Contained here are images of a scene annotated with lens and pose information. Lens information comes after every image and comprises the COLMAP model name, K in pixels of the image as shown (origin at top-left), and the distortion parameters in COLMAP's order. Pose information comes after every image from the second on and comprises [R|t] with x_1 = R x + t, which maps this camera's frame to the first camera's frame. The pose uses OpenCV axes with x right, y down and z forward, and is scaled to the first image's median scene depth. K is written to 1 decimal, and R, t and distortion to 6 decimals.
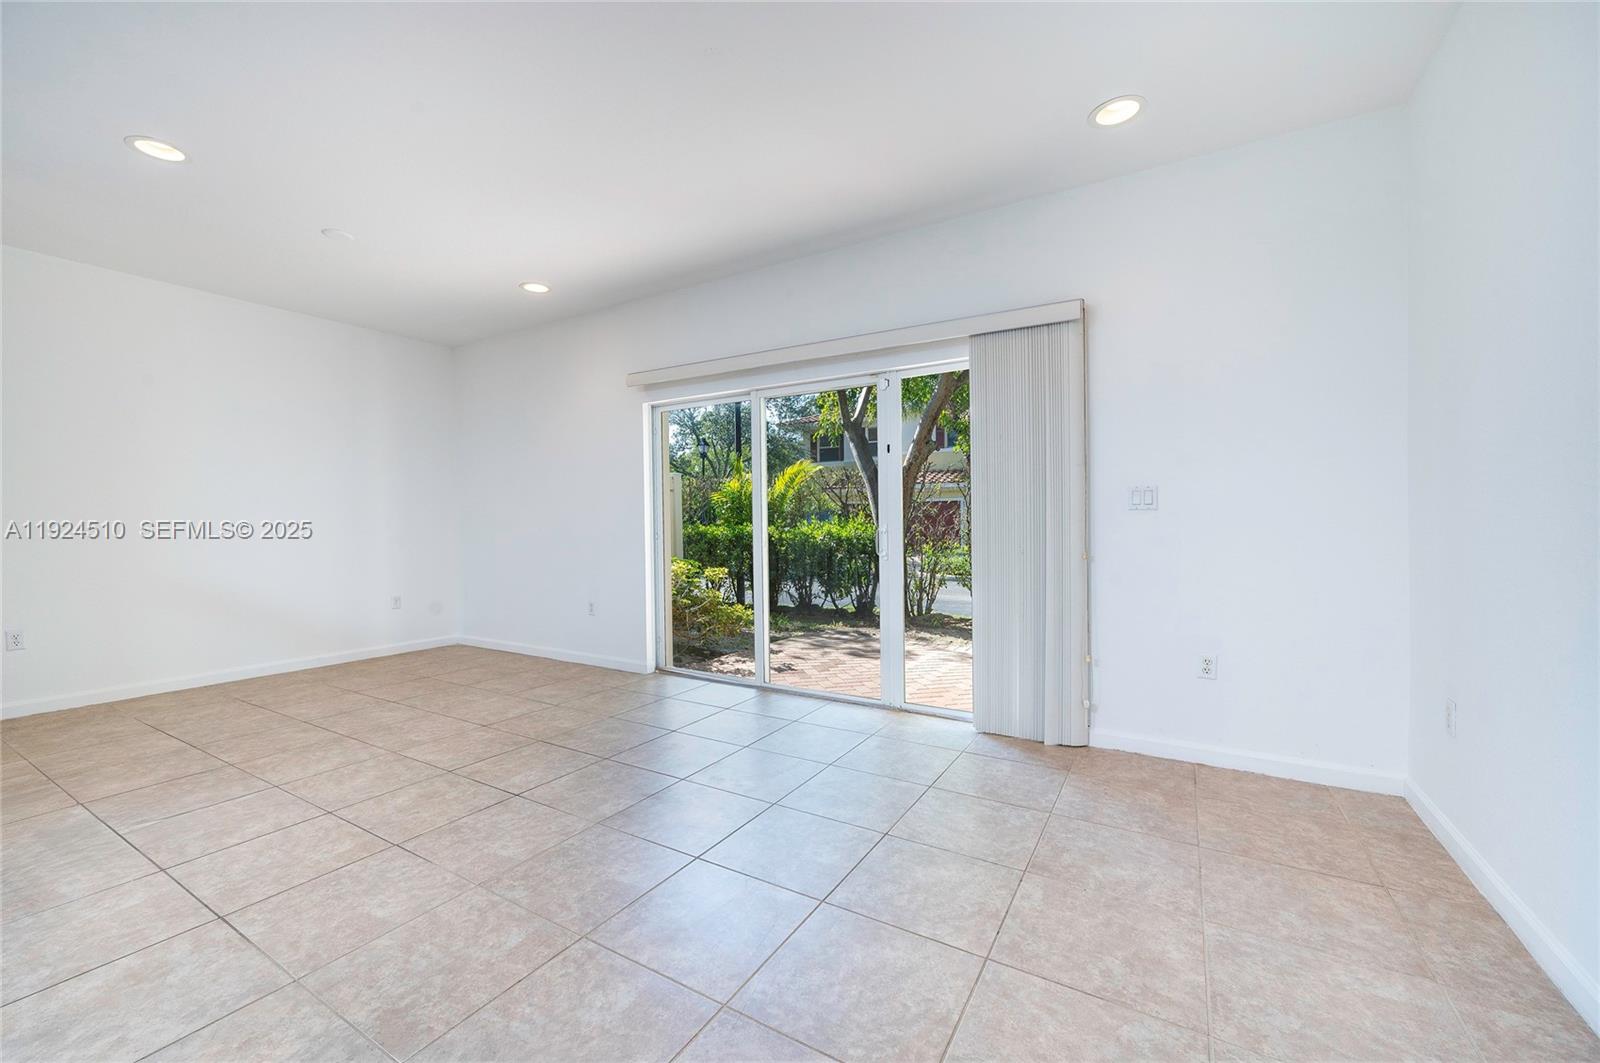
lens RADIAL K [[619.8, 0, 800.0], [0, 619.8, 531.5], [0, 0, 1]] dist [0.000899, 0.000188]
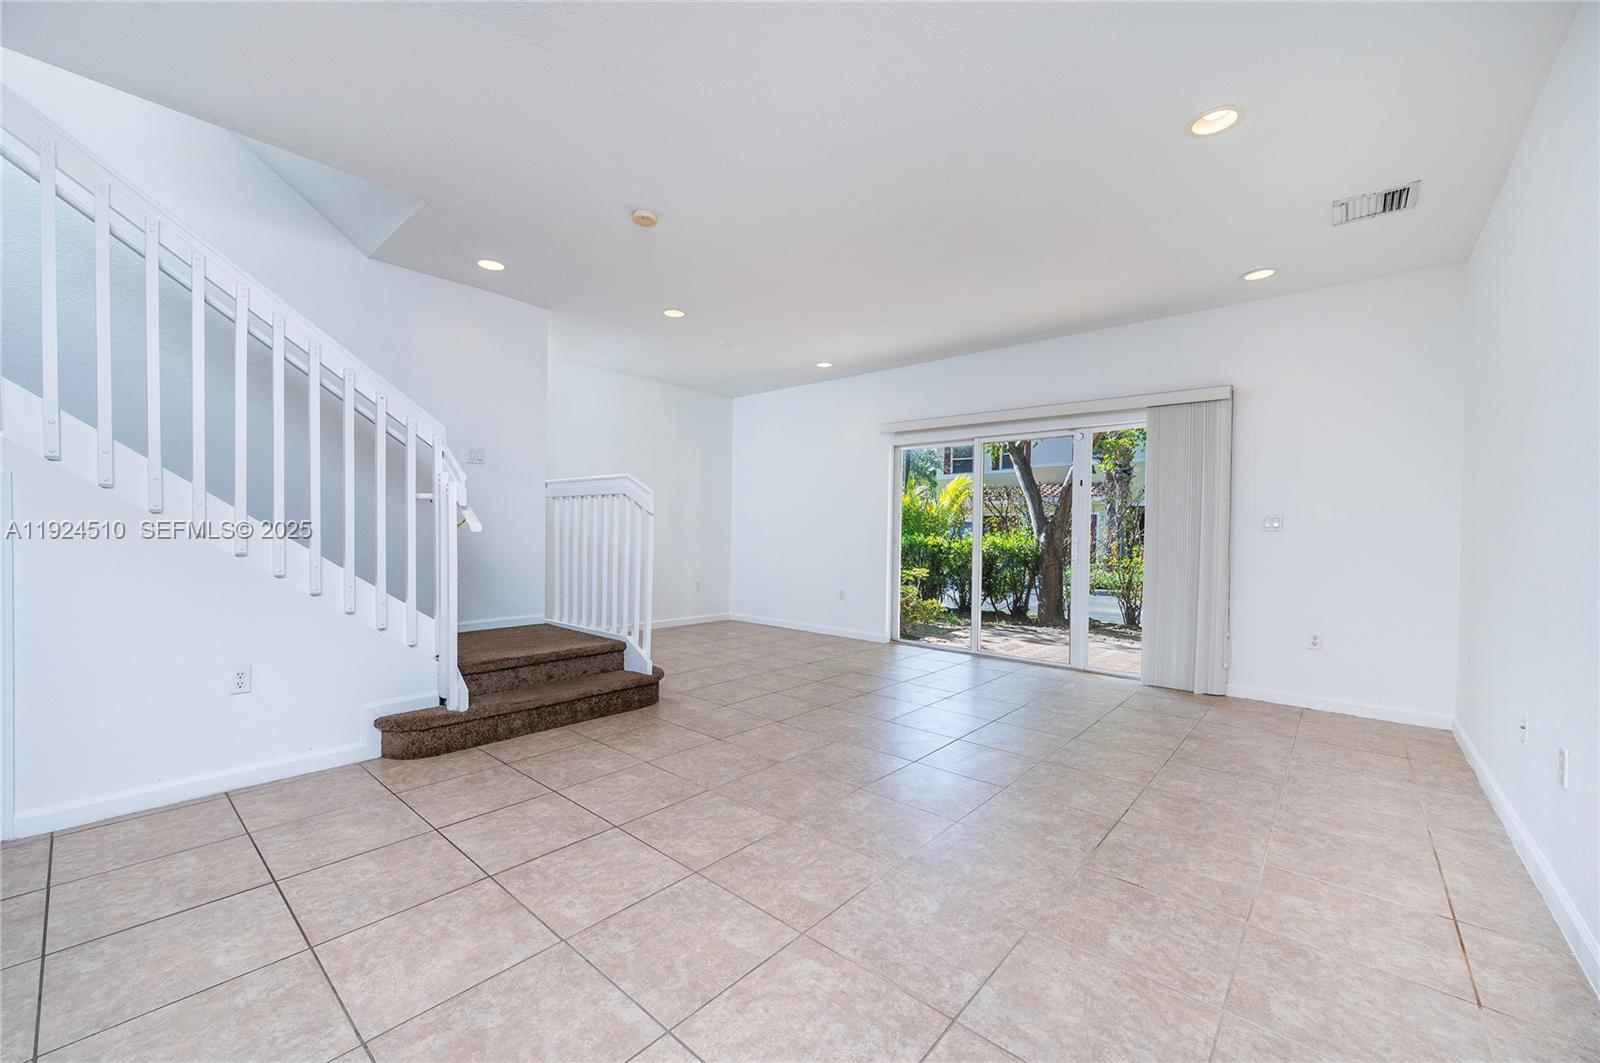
lens RADIAL K [[646.9, 0, 844.2], [0, 646.9, 550.6], [0, 0, 1]] dist [-0.000028, 0.000072]
pose [[0.994067, 0.025314, -0.105782, -0.227888], [-0.023879, 0.999605, 0.014814, 0.008845], [0.106116, -0.012200, 0.994279, -0.499265]]
